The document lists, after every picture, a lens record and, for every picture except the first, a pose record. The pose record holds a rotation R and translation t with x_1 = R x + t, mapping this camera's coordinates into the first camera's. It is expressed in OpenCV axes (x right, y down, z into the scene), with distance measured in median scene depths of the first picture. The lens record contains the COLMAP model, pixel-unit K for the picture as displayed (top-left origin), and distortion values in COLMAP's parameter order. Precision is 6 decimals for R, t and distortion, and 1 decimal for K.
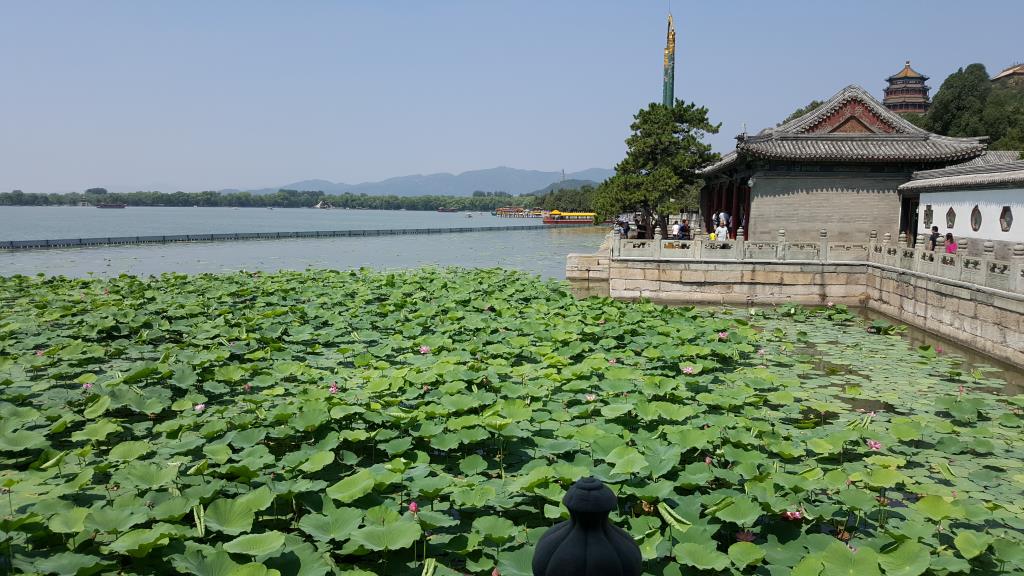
lens RADIAL K [[756.0, 0, 521.5], [0, 756.0, 284.0], [0, 0, 1]] dist [0.046923, -0.139552]
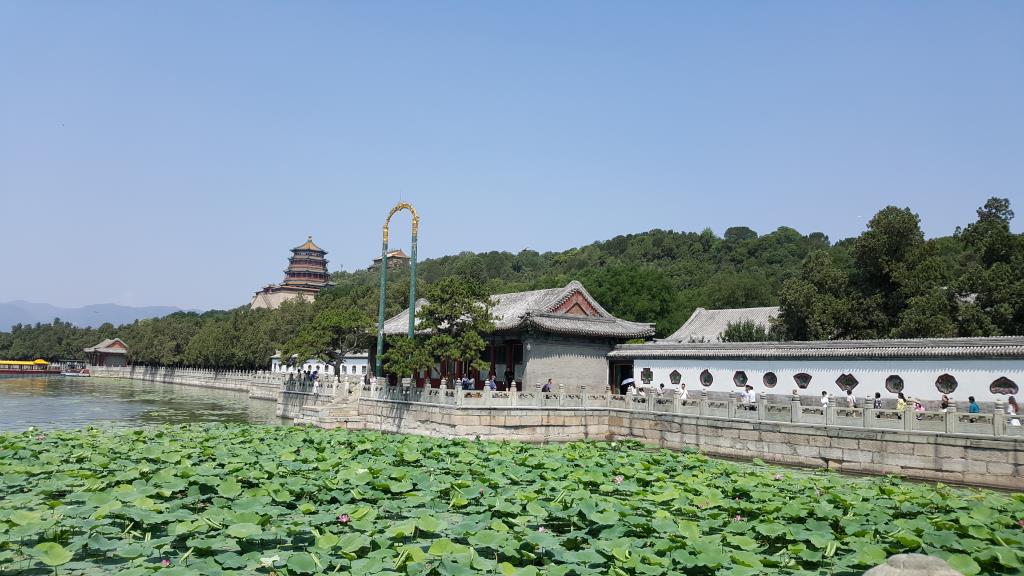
lens RADIAL K [[756.0, 0, 472.3], [0, 756.0, 275.9], [0, 0, 1]] dist [0.046923, -0.139552]
pose [[0.746587, 0.103945, 0.657117, -0.643905], [0.037095, 0.979678, -0.197115, -0.001007], [-0.664253, 0.171539, 0.727559, 0.102275]]
